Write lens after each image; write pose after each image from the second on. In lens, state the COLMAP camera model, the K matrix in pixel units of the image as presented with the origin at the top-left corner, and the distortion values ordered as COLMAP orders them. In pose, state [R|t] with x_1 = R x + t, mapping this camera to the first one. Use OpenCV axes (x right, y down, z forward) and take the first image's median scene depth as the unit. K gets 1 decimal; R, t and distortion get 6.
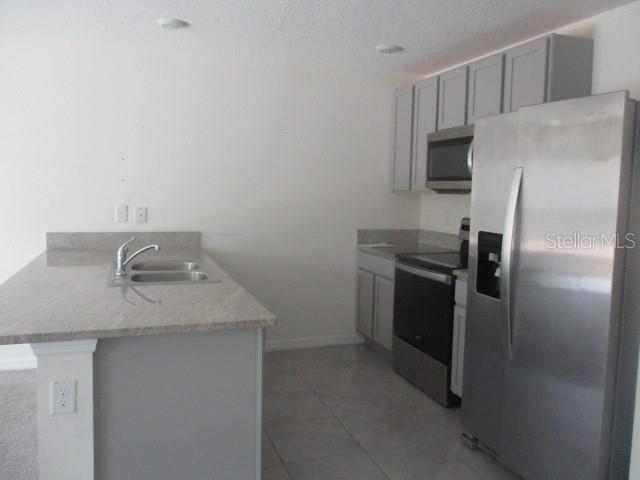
lens RADIAL K [[537.8, 0, 319.6], [0, 537.8, 239.4], [0, 0, 1]] dist [-0.005881, -0.012327]
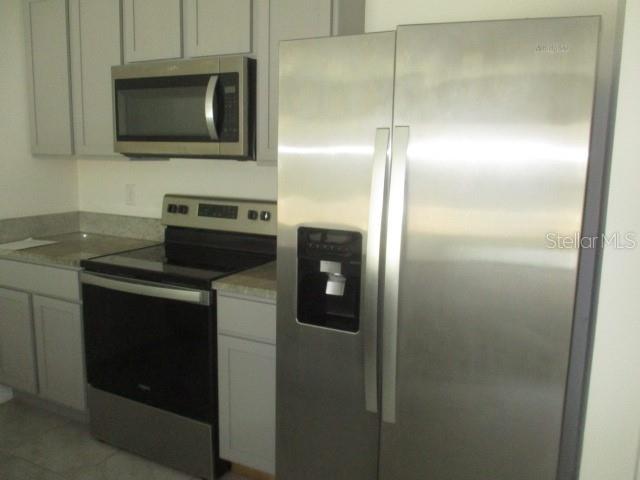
lens RADIAL K [[537.8, 0, 321.6], [0, 537.8, 238.0], [0, 0, 1]] dist [-0.005881, -0.012327]
pose [[0.717542, -0.118375, 0.686382, -0.078778], [0.063187, 0.992452, 0.105105, -0.045804], [-0.693643, -0.032047, 0.719606, 0.361864]]
